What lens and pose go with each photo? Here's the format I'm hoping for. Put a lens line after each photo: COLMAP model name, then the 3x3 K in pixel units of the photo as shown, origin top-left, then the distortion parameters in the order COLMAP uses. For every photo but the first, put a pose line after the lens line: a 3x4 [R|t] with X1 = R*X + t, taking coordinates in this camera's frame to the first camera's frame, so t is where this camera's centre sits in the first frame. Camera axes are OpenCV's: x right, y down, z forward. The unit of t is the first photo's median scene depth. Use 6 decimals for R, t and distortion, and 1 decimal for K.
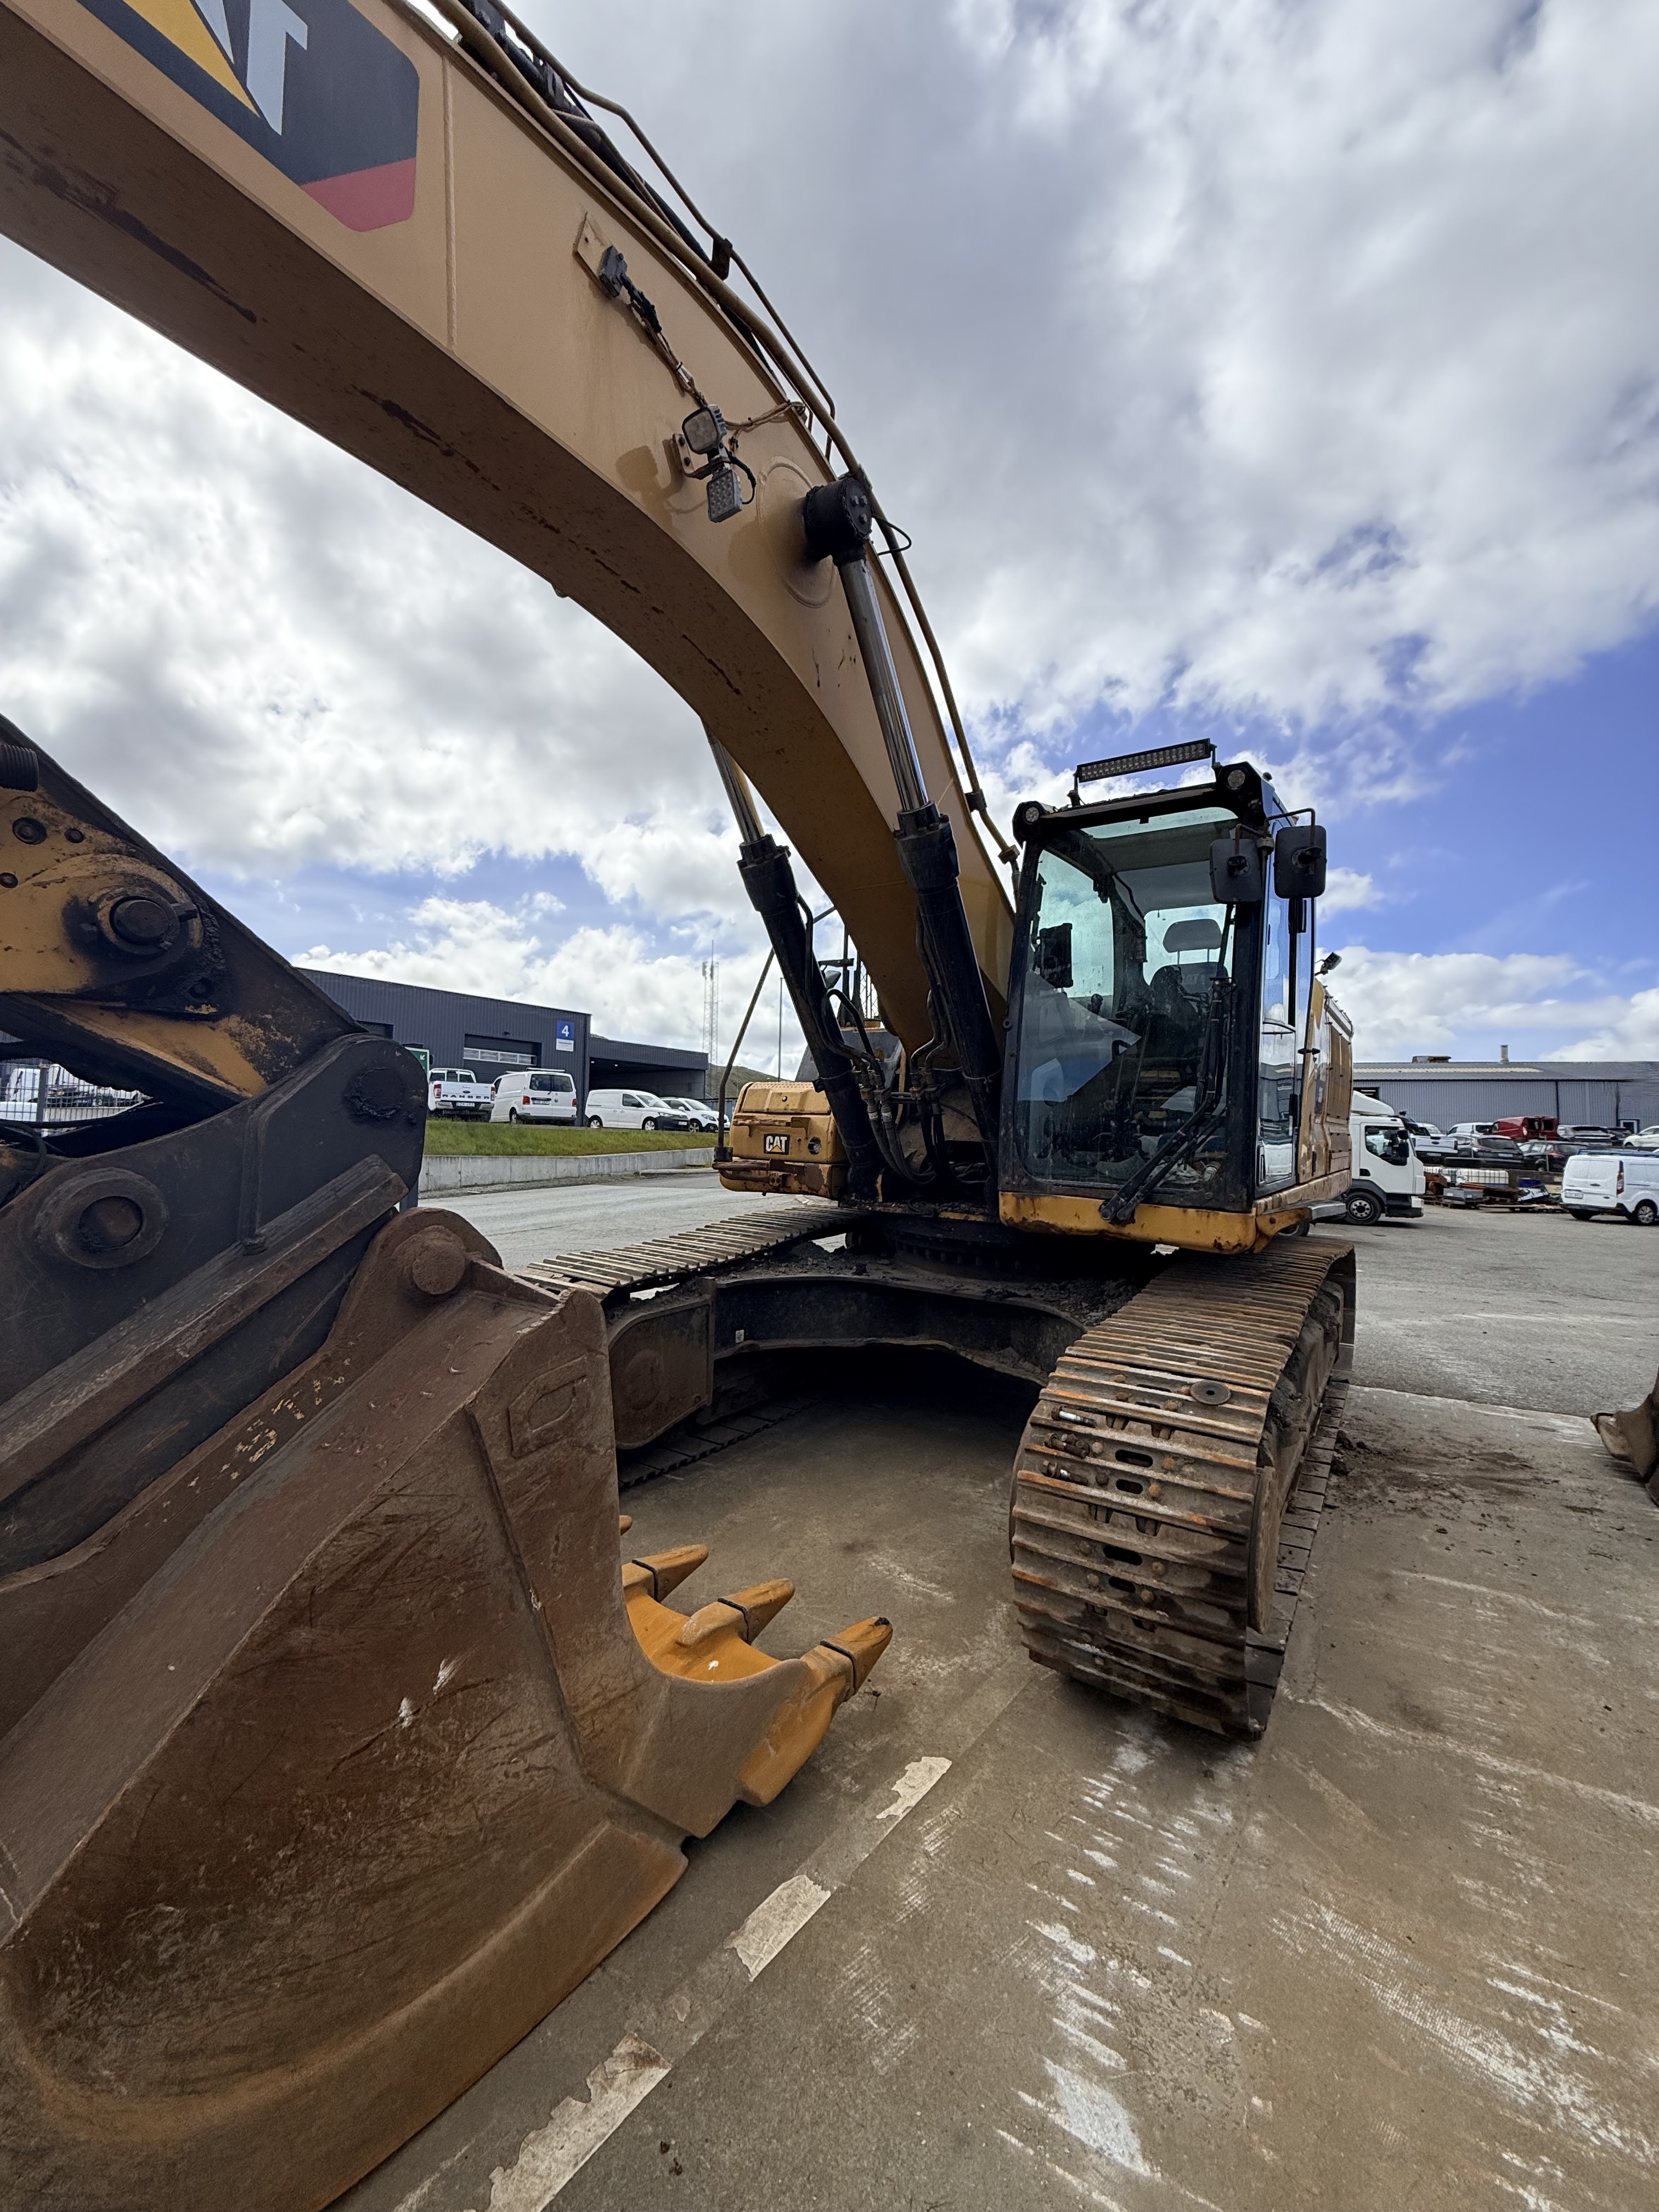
lens RADIAL K [[873.6, 0, 828.5], [0, 873.6, 1099.5], [0, 0, 1]] dist [-0.000256, 0.000420]
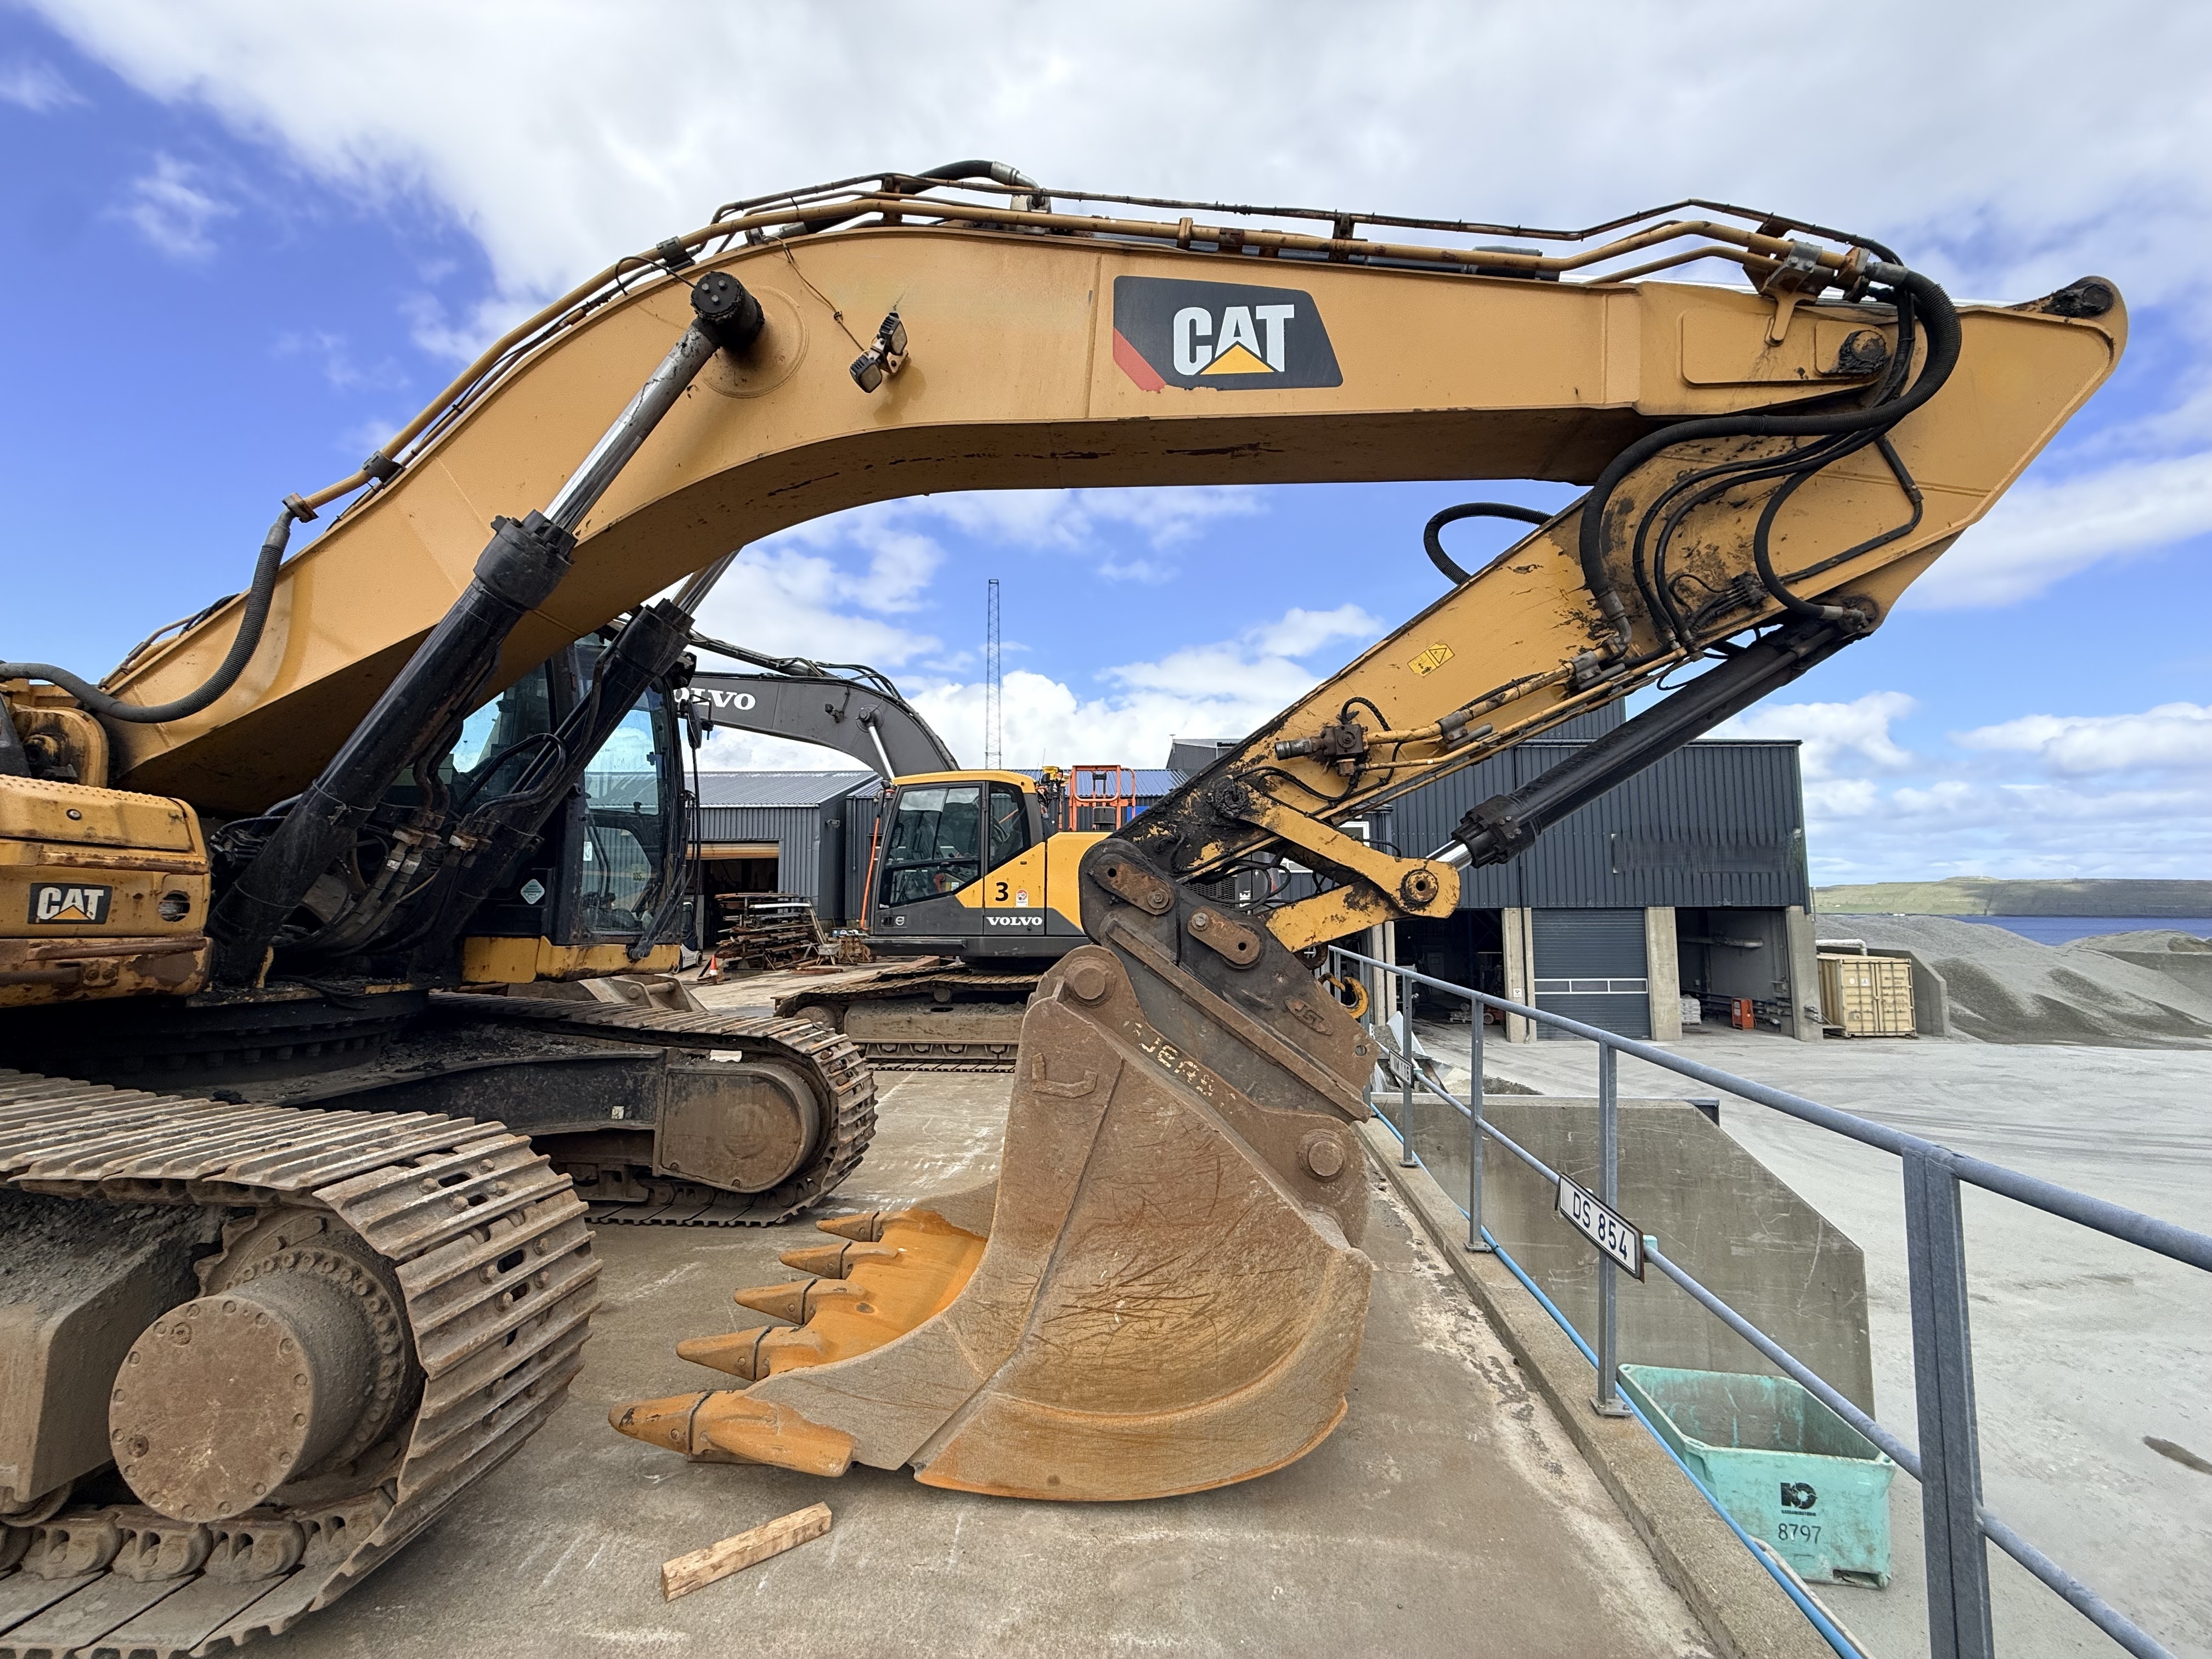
lens RADIAL K [[873.6, 0, 1100.2], [0, 873.6, 830.4], [0, 0, 1]] dist [-0.000256, 0.000420]
pose [[-0.520227, 0.054395, 0.852294, -1.628819], [-0.055368, 0.993722, -0.097217, 0.051433], [-0.852231, -0.097764, -0.513950, 1.546625]]
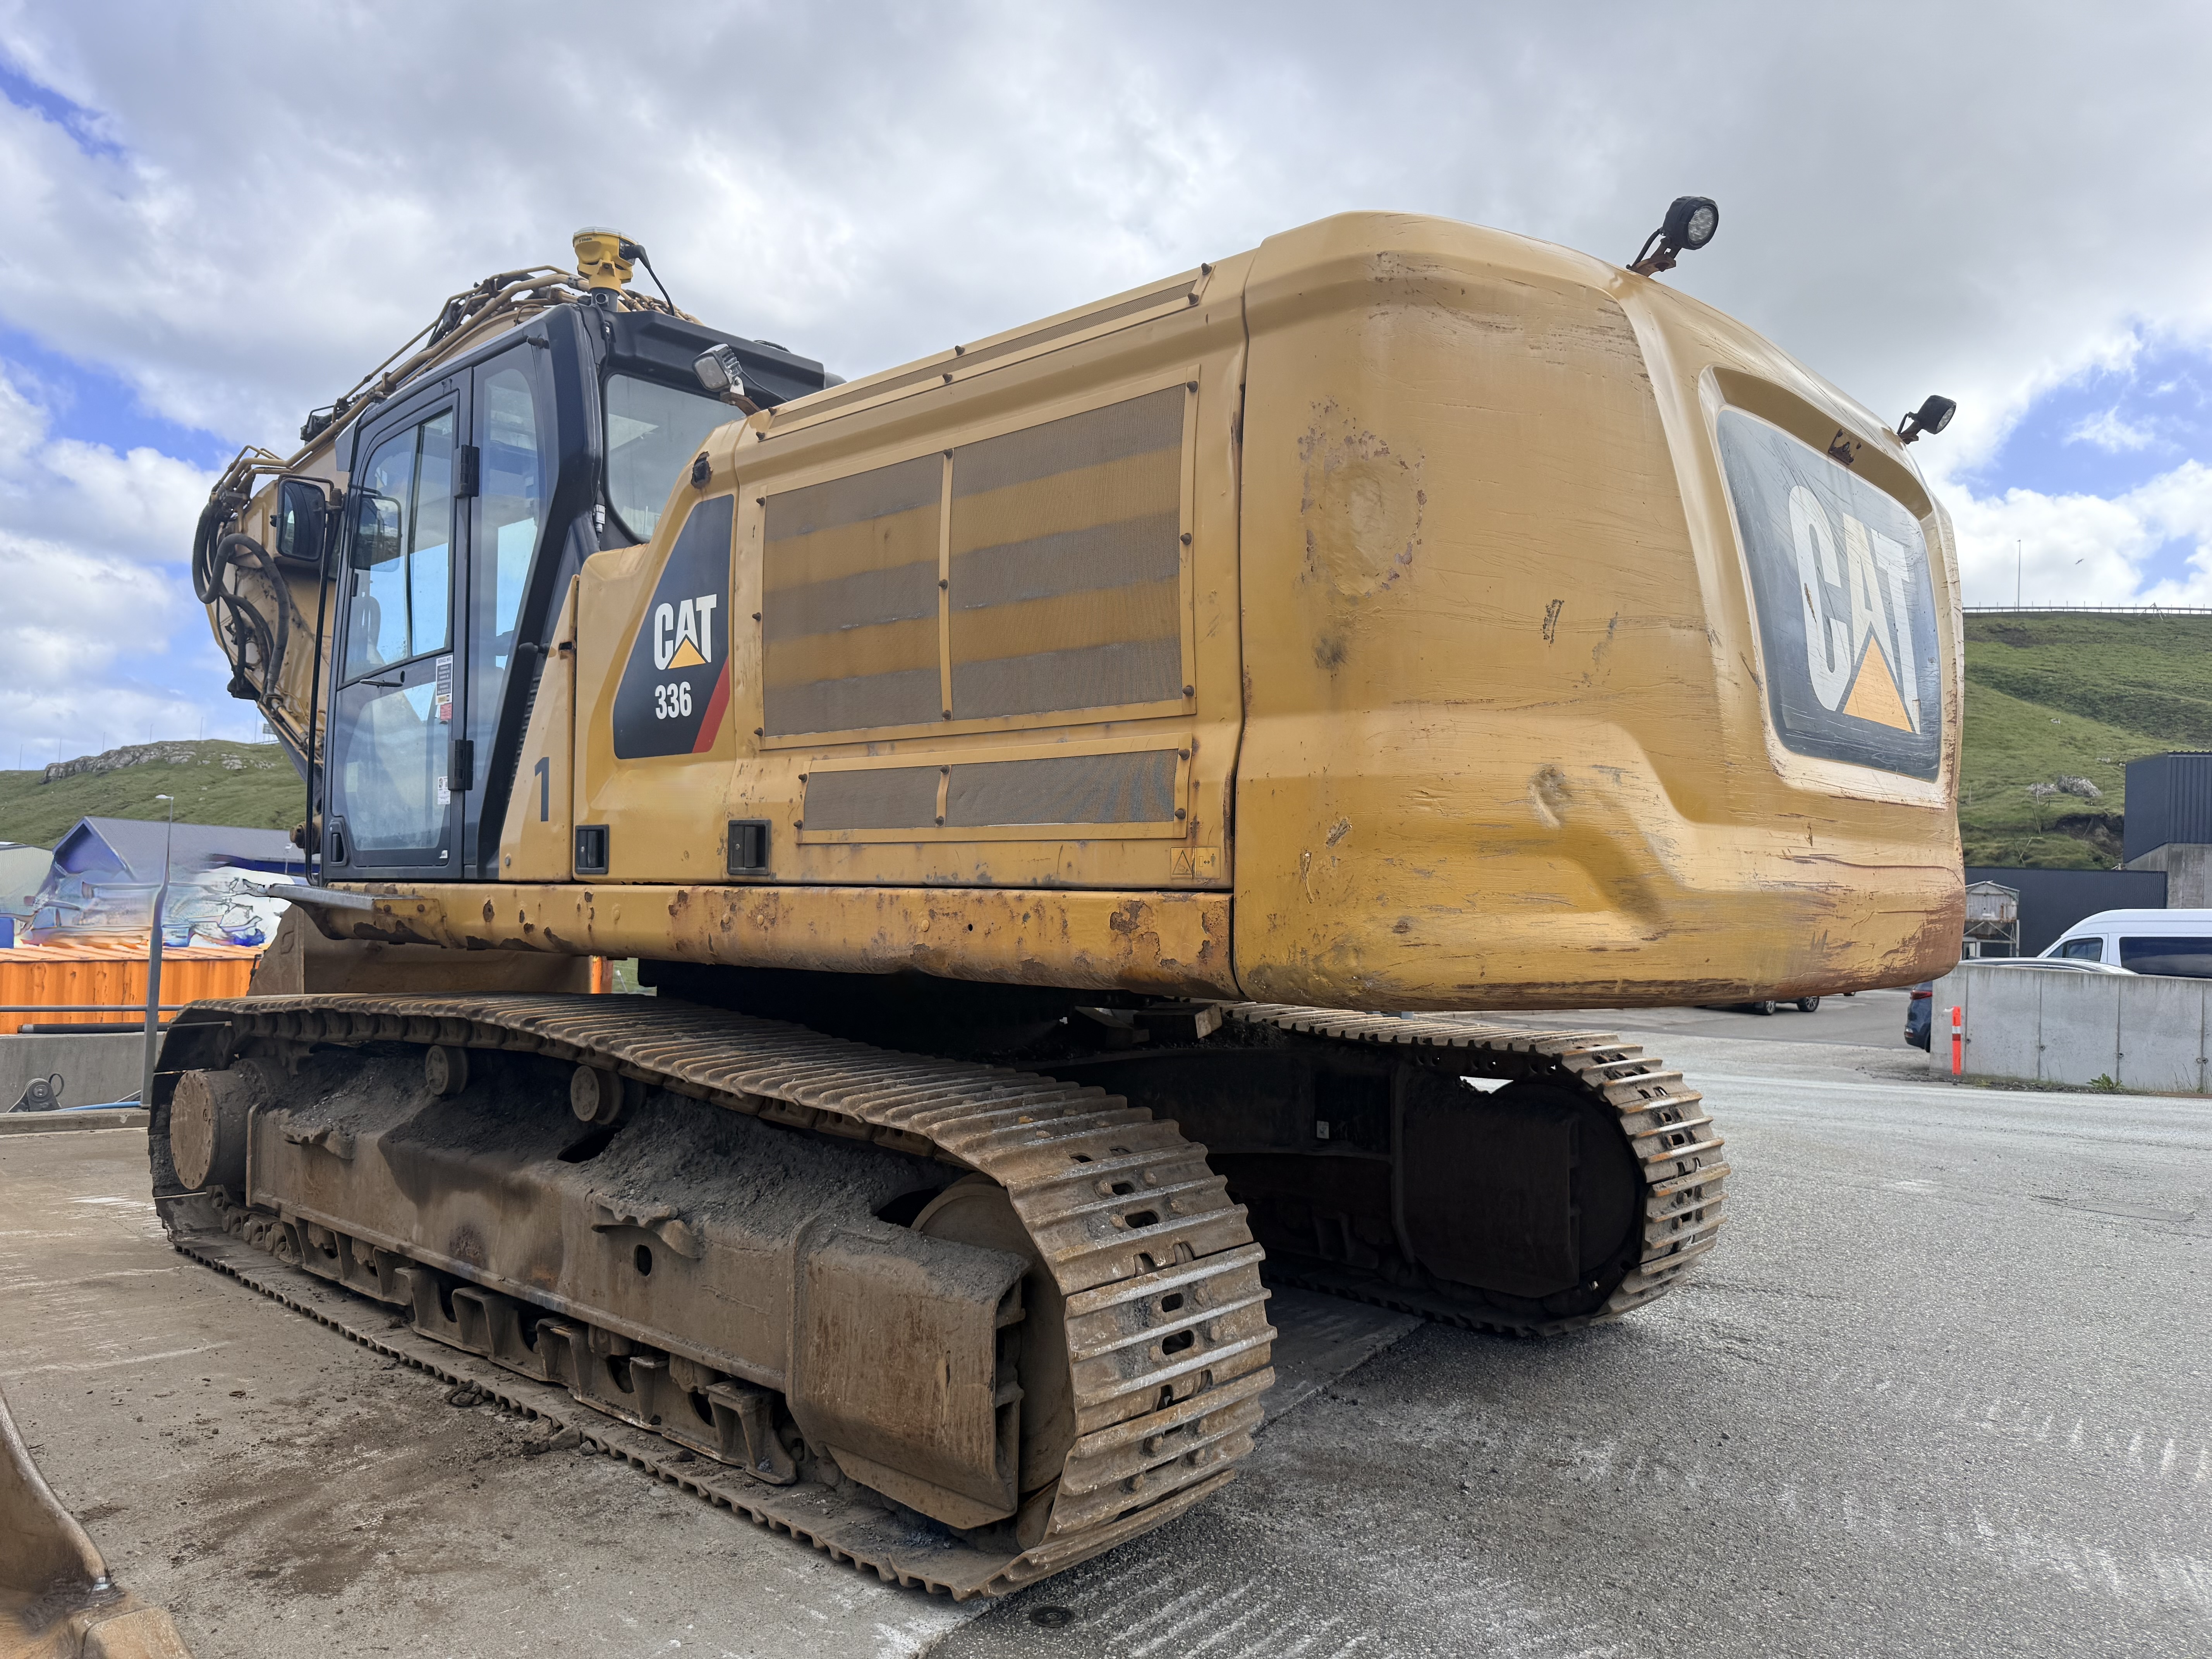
lens RADIAL K [[1569.1, 0, 1098.7], [0, 1569.1, 828.8], [0, 0, 1]] dist [0.006557, -0.004145]
pose [[-0.140335, -0.074715, -0.987281, 2.756622], [0.003478, 0.997105, -0.075953, 0.256381], [0.990098, -0.014092, -0.139669, 2.765907]]
